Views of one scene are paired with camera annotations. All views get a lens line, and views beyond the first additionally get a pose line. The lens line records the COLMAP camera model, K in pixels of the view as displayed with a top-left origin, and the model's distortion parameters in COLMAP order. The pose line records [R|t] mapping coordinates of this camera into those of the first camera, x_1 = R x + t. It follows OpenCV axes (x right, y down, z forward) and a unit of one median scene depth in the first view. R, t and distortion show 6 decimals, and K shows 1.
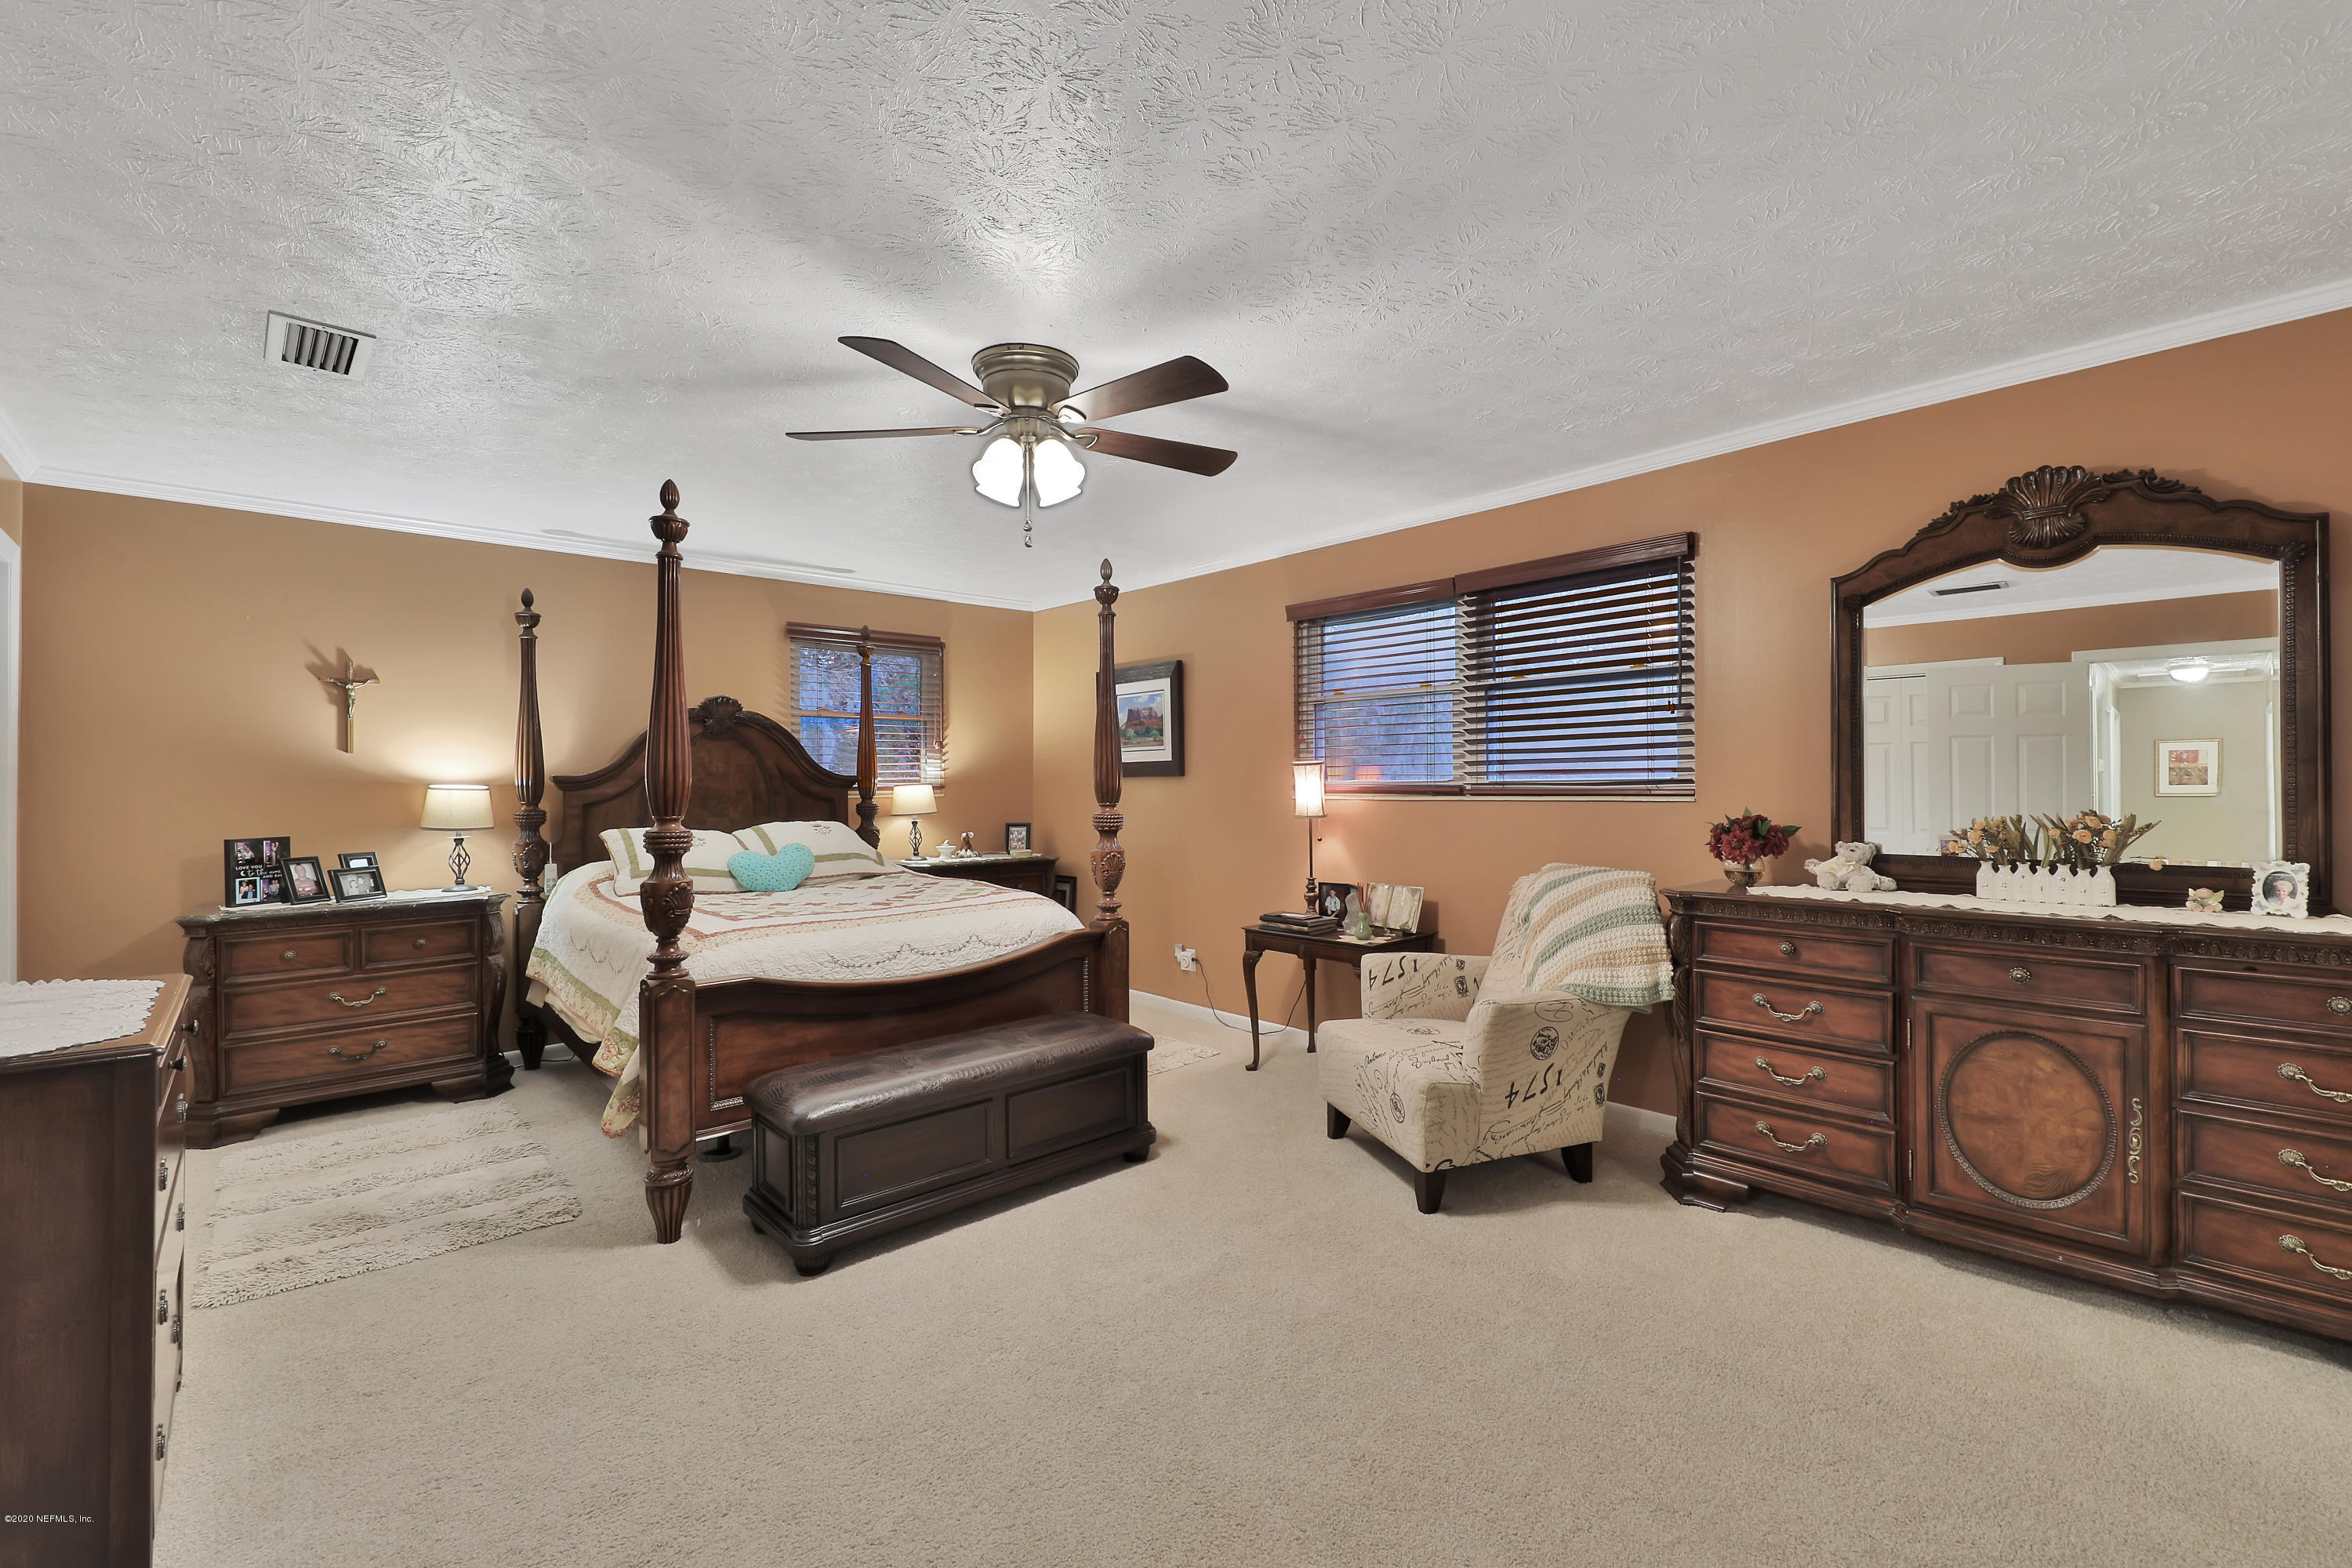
lens RADIAL K [[1016.1, 0, 1171.3], [0, 1016.1, 782.0], [0, 0, 1]] dist [0.007000, -0.003828]
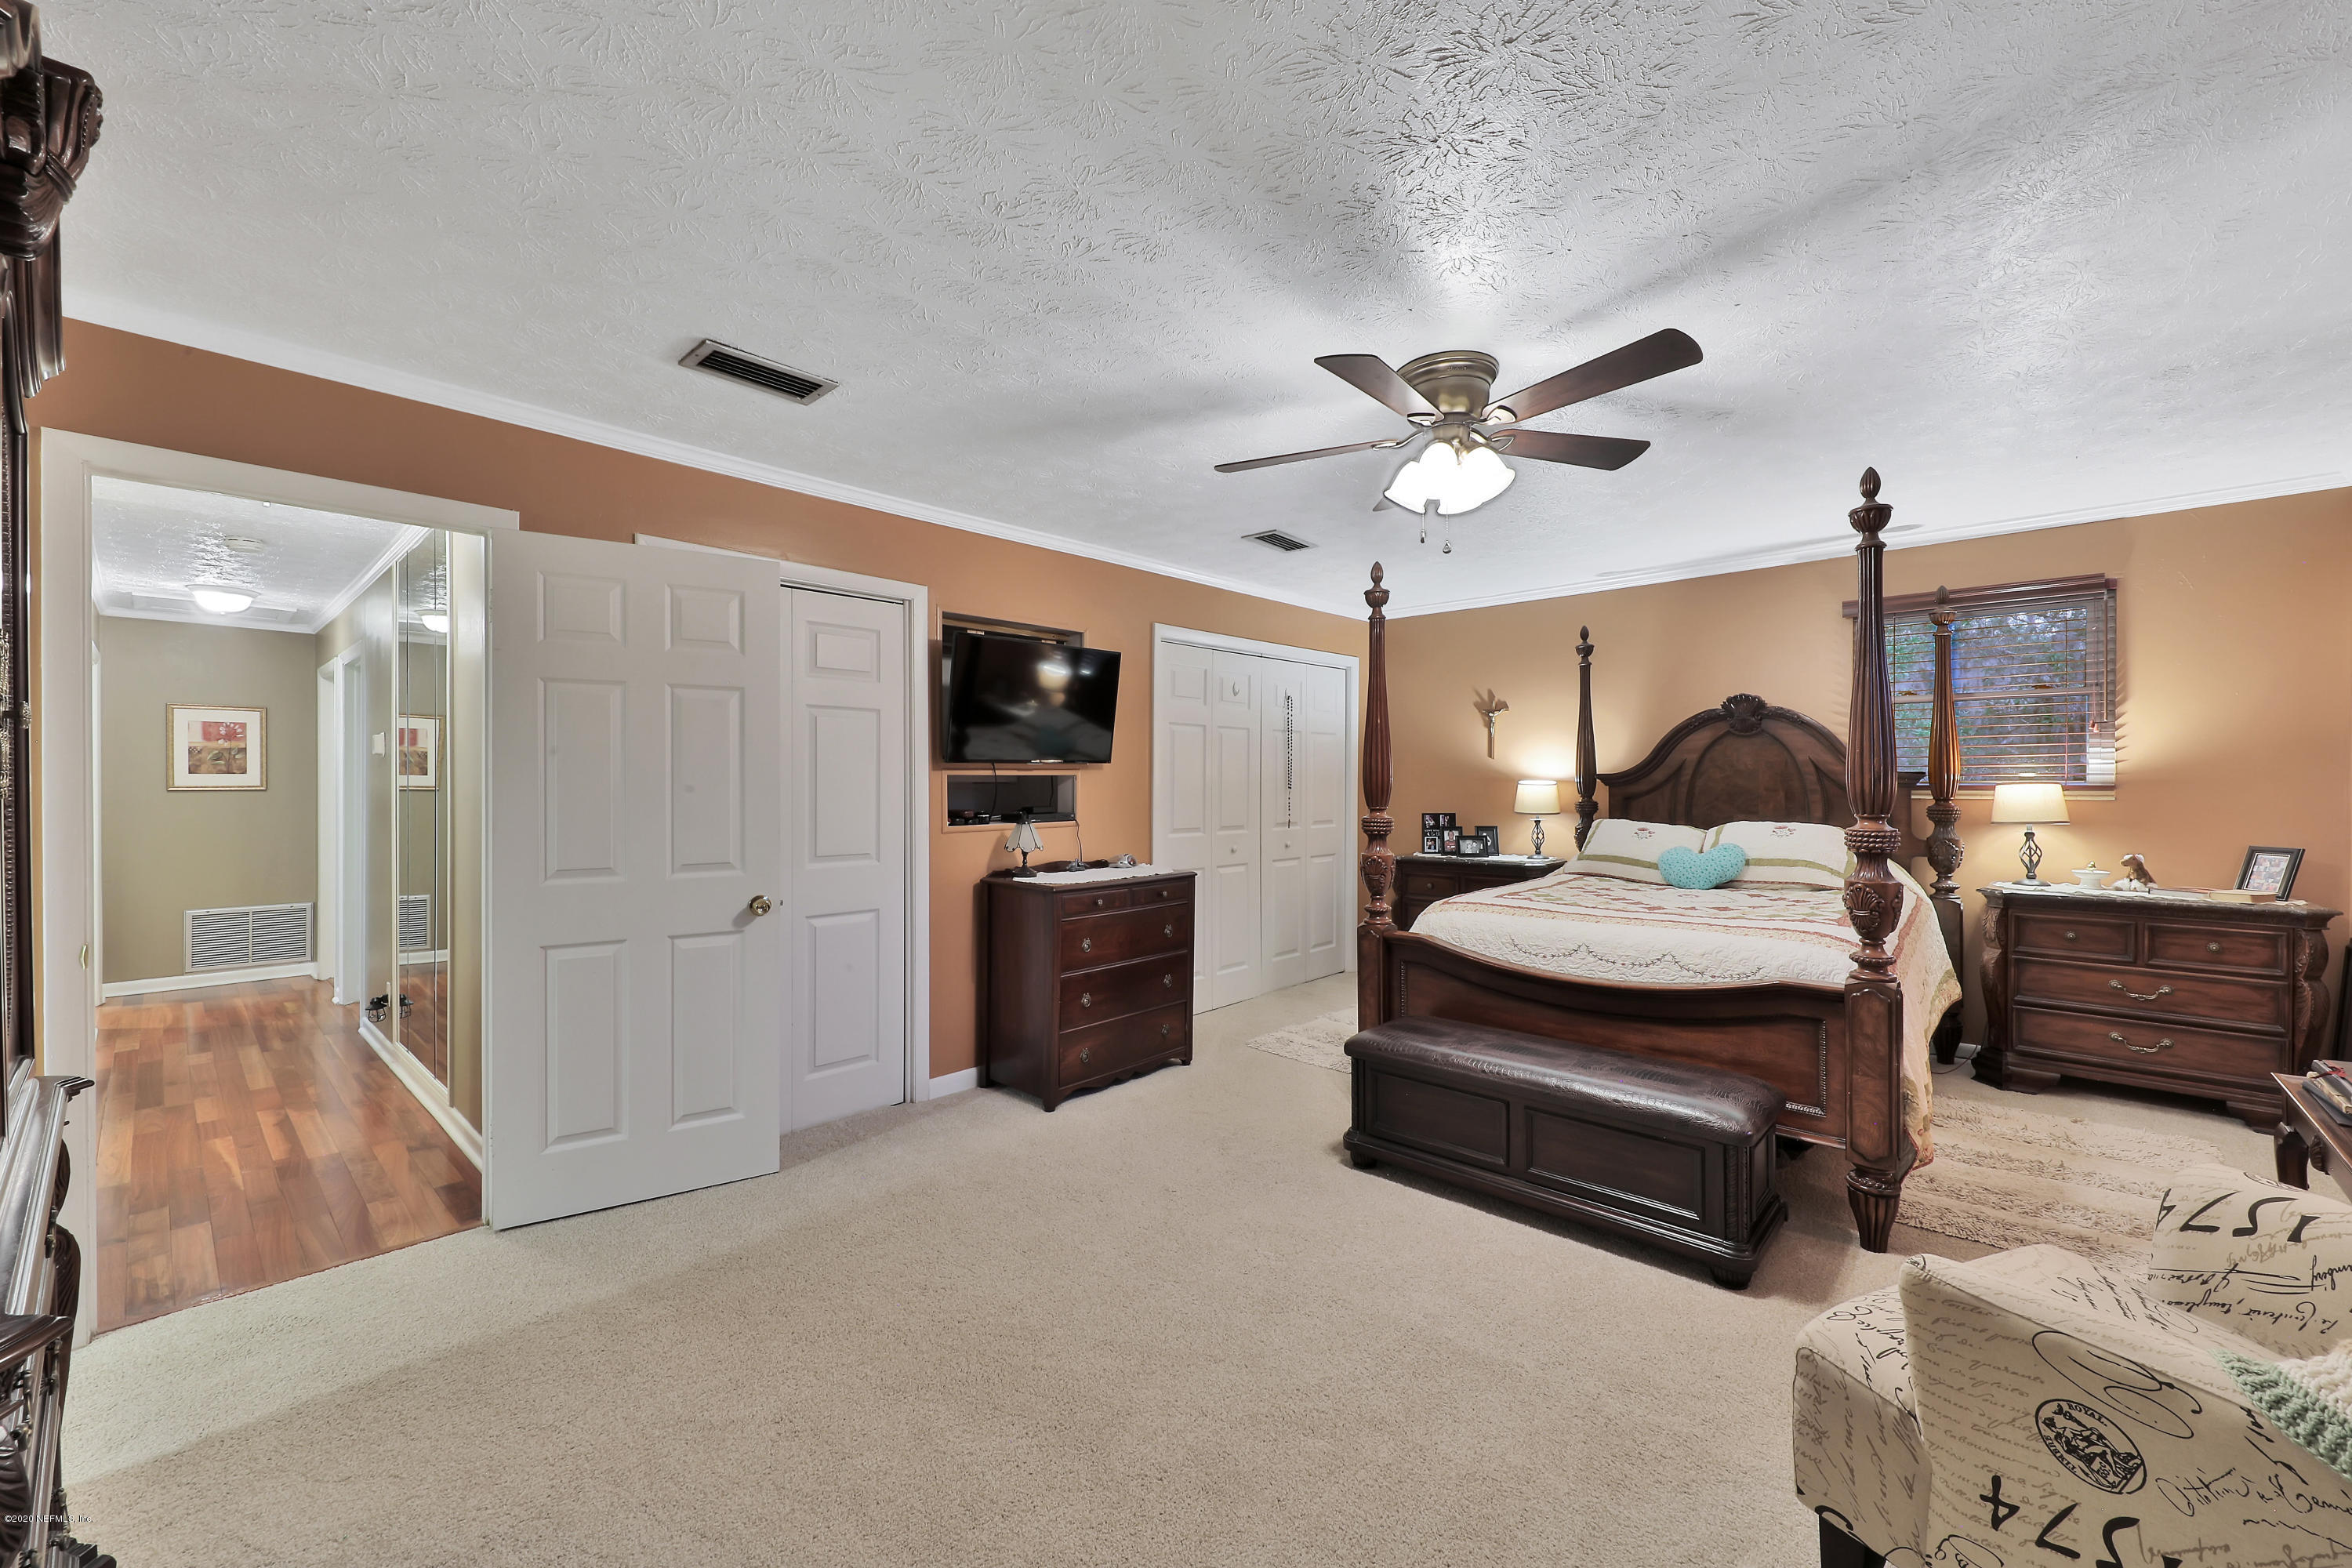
lens RADIAL K [[922.2, 0, 1179.5], [0, 922.2, 778.6], [0, 0, 1]] dist [-0.003145, -0.001896]
pose [[0.073418, 0.004658, -0.997290, 0.505115], [0.001349, 0.999988, 0.004770, -0.007032], [0.997300, -0.001696, 0.073411, 0.442650]]
